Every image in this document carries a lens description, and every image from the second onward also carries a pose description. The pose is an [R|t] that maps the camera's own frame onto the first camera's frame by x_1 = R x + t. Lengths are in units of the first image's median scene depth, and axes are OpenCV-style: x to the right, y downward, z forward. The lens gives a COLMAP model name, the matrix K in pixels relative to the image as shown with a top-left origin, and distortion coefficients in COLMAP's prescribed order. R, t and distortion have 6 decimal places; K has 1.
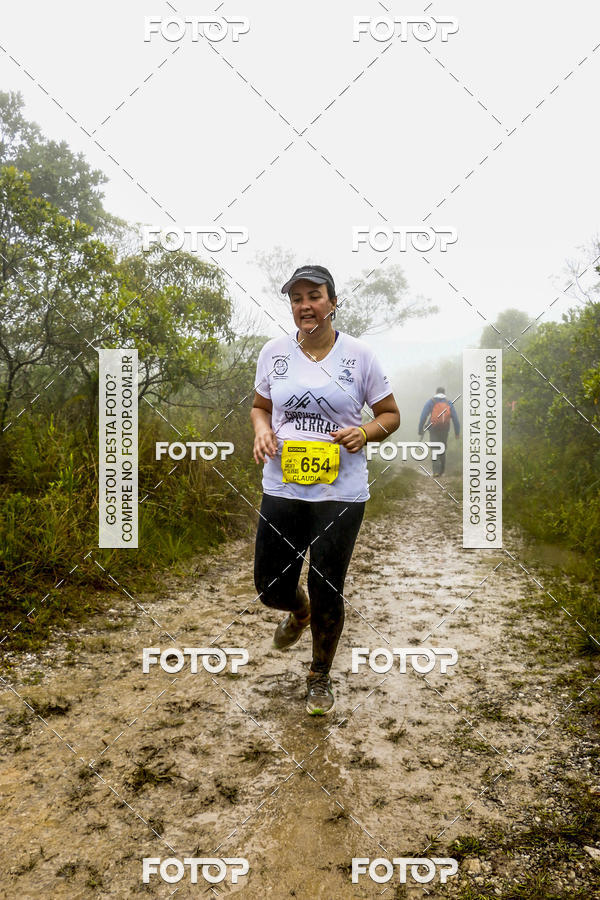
lens RADIAL K [[818.7, 0, 302.3], [0, 818.7, 455.8], [0, 0, 1]] dist [-0.154046, 0.199597]
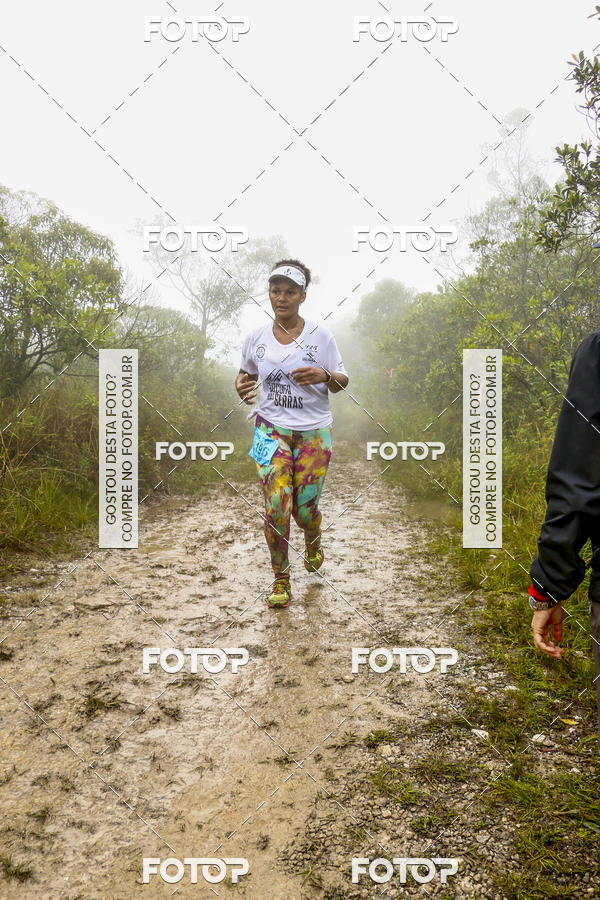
lens RADIAL K [[819.8, 0, 304.7], [0, 819.8, 451.6], [0, 0, 1]] dist [-0.157471, 0.206329]
pose [[0.988198, -0.019558, 0.151929, -0.054953], [0.014417, 0.999288, 0.034866, 0.006960], [-0.152502, -0.032265, 0.987776, -0.119578]]
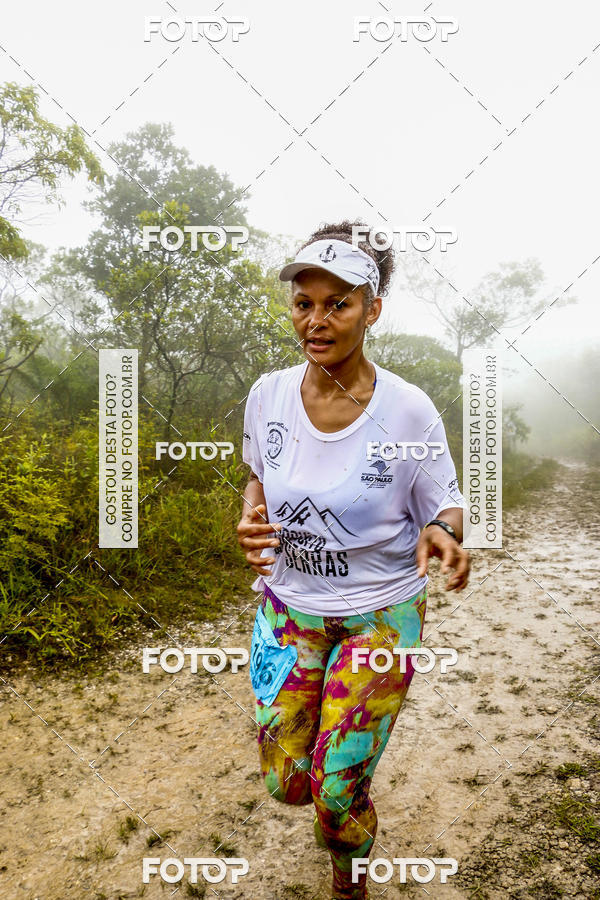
lens RADIAL K [[818.7, 0, 302.3], [0, 818.7, 455.8], [0, 0, 1]] dist [-0.154046, 0.199597]
pose [[0.984807, -0.020543, -0.172431, 0.013601], [0.021756, 0.999750, 0.005147, -0.006347], [0.172282, -0.008821, 0.985008, -0.182394]]
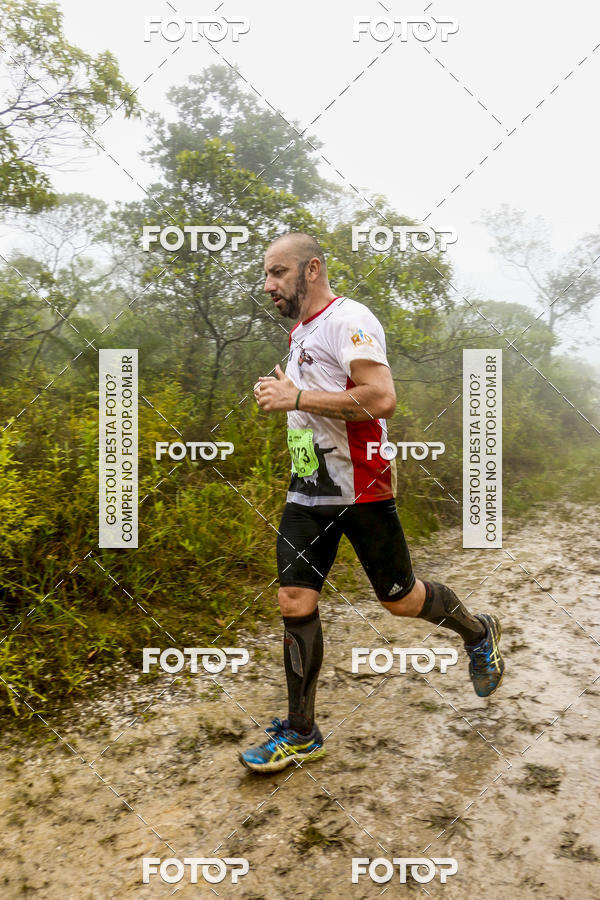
lens RADIAL K [[818.7, 0, 302.3], [0, 818.7, 455.8], [0, 0, 1]] dist [-0.154046, 0.199597]
pose [[0.961604, 0.013324, -0.274117, 0.019589], [-0.000920, 0.998972, 0.045332, -0.042039], [0.274440, -0.043340, 0.960627, 0.139554]]
